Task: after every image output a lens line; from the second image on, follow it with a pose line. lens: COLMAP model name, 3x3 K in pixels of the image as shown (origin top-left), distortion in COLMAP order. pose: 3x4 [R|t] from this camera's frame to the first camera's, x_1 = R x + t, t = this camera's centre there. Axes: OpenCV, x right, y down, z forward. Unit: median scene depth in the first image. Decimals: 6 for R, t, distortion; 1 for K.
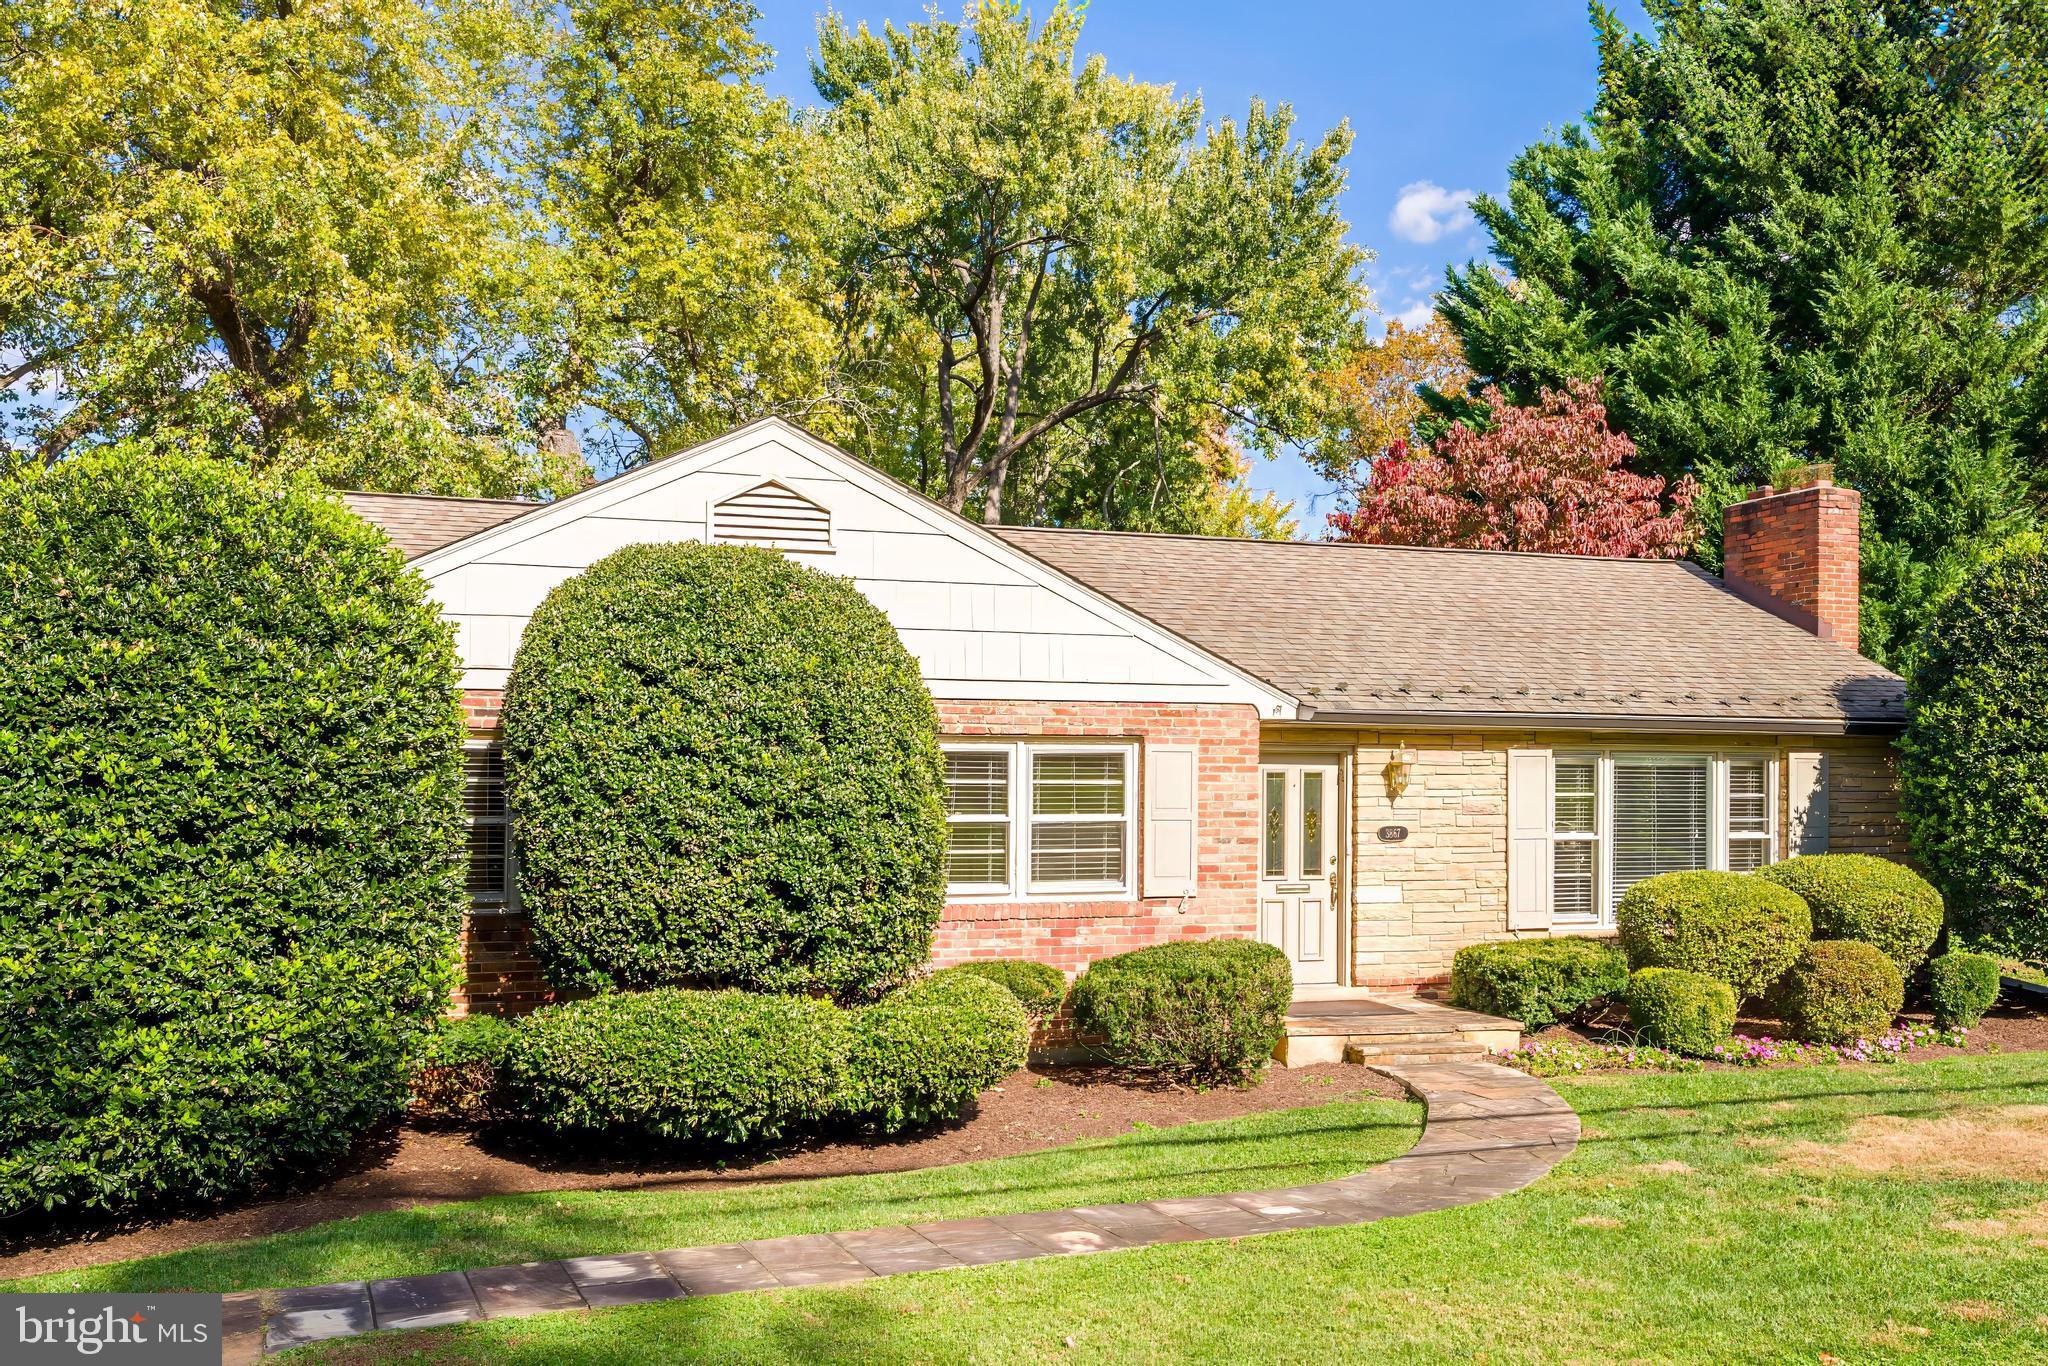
lens RADIAL K [[1812.1, 0, 1024.0], [0, 1812.1, 597.5], [0, 0, 1]] dist [0.000349, -0.002833]
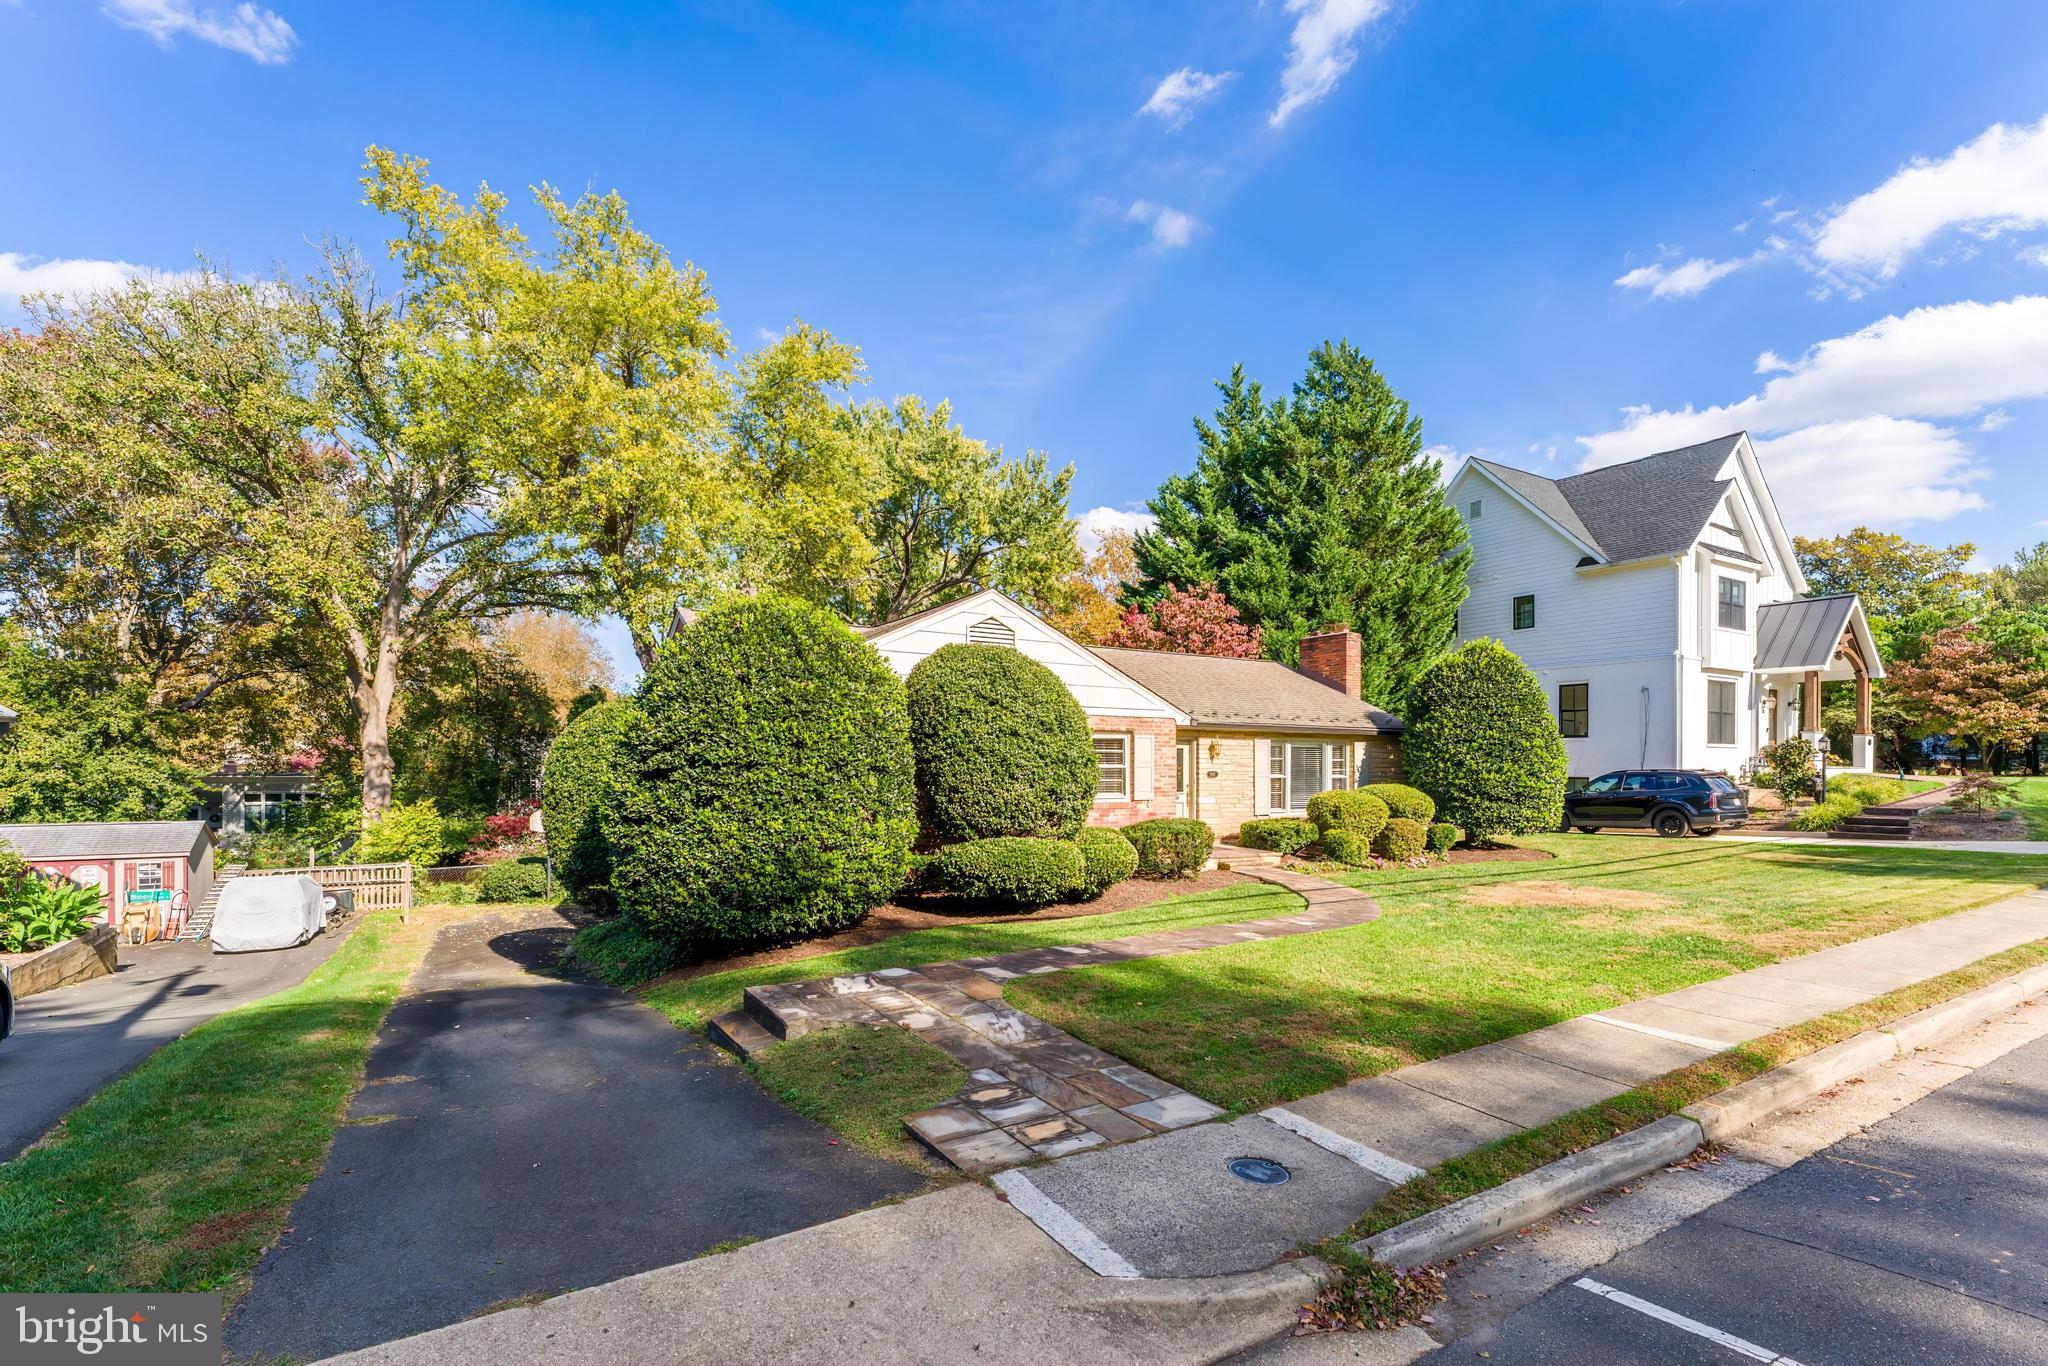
lens RADIAL K [[816.8, 0, 1024.0], [0, 816.8, 683.0], [0, 0, 1]] dist [-0.001970, -0.000072]
pose [[0.990751, 0.020309, 0.134162, -0.181175], [-0.022140, 0.999681, 0.012173, 0.003869], [-0.133872, -0.015031, 0.990885, -0.017905]]
